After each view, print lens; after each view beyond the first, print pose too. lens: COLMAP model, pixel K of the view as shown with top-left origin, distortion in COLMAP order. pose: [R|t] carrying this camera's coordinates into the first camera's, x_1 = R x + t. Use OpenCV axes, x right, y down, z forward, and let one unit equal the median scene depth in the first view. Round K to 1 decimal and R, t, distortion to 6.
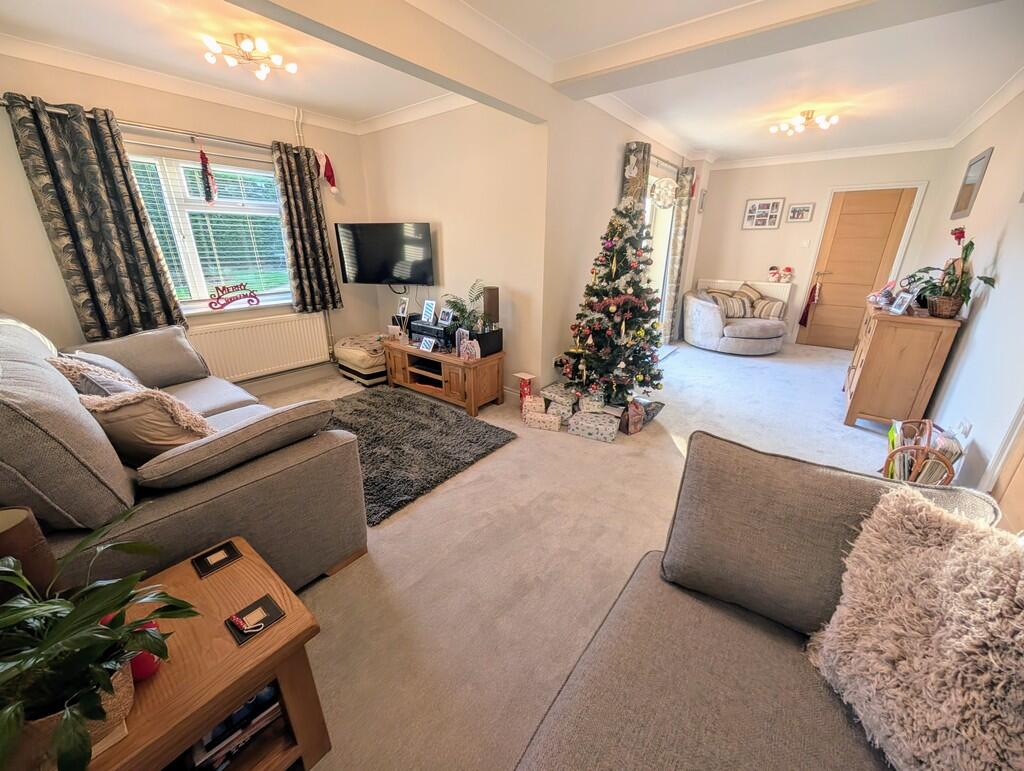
lens RADIAL K [[385.9, 0, 513.9], [0, 385.9, 381.4], [0, 0, 1]] dist [-0.000584, -0.000405]
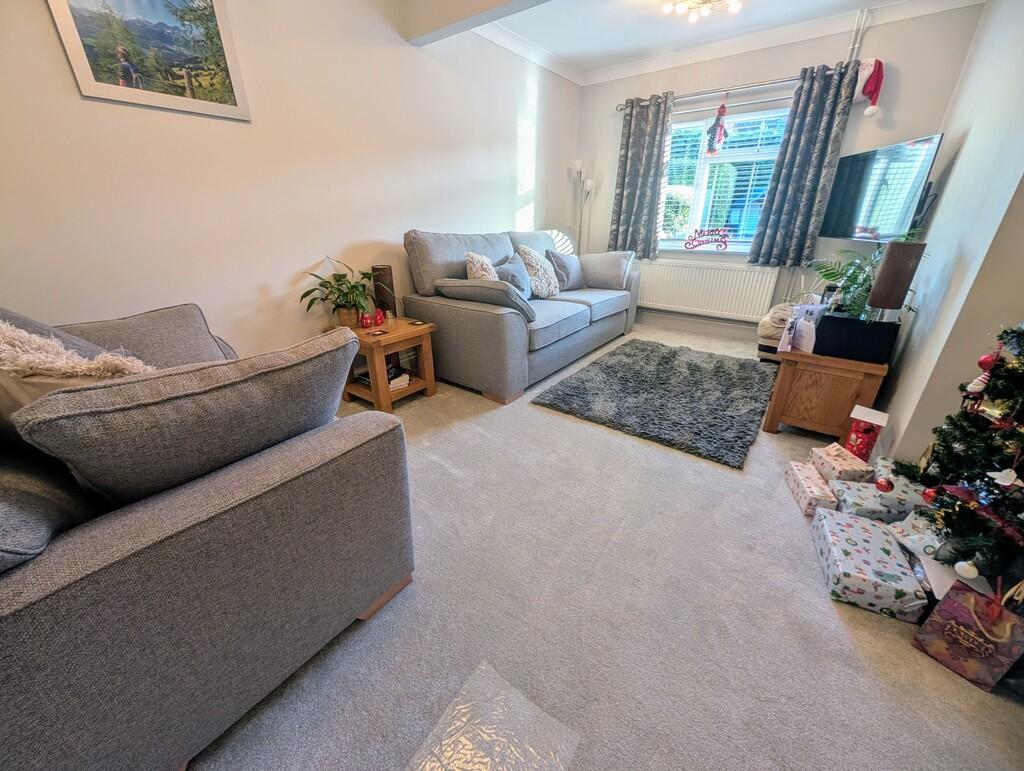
lens RADIAL K [[385.9, 0, 513.9], [0, 385.9, 381.4], [0, 0, 1]] dist [-0.000584, -0.000405]
pose [[0.021859, 0.391423, -0.919951, 0.456462], [-0.337887, 0.868918, 0.361681, -0.076813], [0.940933, 0.302934, 0.151251, 0.419810]]
